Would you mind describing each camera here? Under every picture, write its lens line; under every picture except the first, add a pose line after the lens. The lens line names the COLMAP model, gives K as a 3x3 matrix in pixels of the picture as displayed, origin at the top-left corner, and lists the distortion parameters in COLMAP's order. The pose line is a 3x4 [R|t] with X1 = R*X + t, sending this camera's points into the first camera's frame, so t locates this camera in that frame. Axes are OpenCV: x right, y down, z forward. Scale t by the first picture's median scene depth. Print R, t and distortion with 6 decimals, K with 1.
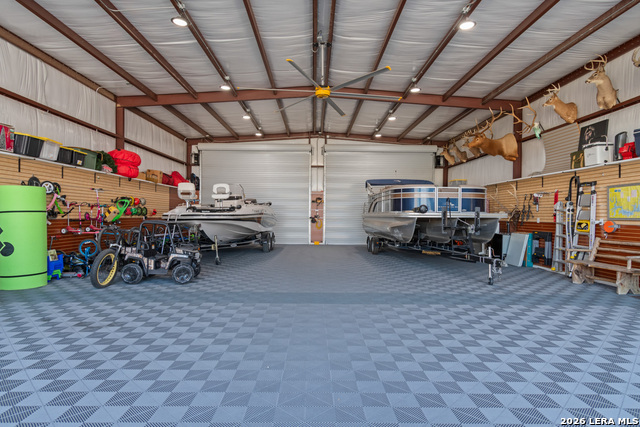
lens RADIAL K [[369.8, 0, 319.1], [0, 369.8, 216.1], [0, 0, 1]] dist [-0.015970, -0.001766]
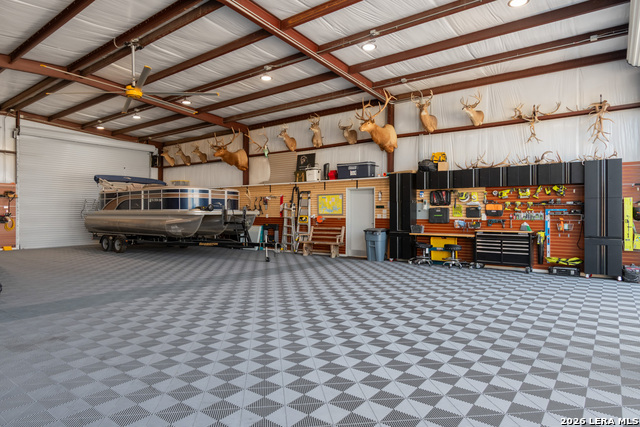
lens RADIAL K [[369.8, 0, 321.1], [0, 369.8, 214.8], [0, 0, 1]] dist [-0.015970, -0.001766]
pose [[0.614083, -0.010295, 0.789174, -0.393032], [0.004895, 0.999945, 0.009235, -0.005137], [-0.789226, -0.001808, 0.614100, -0.024405]]
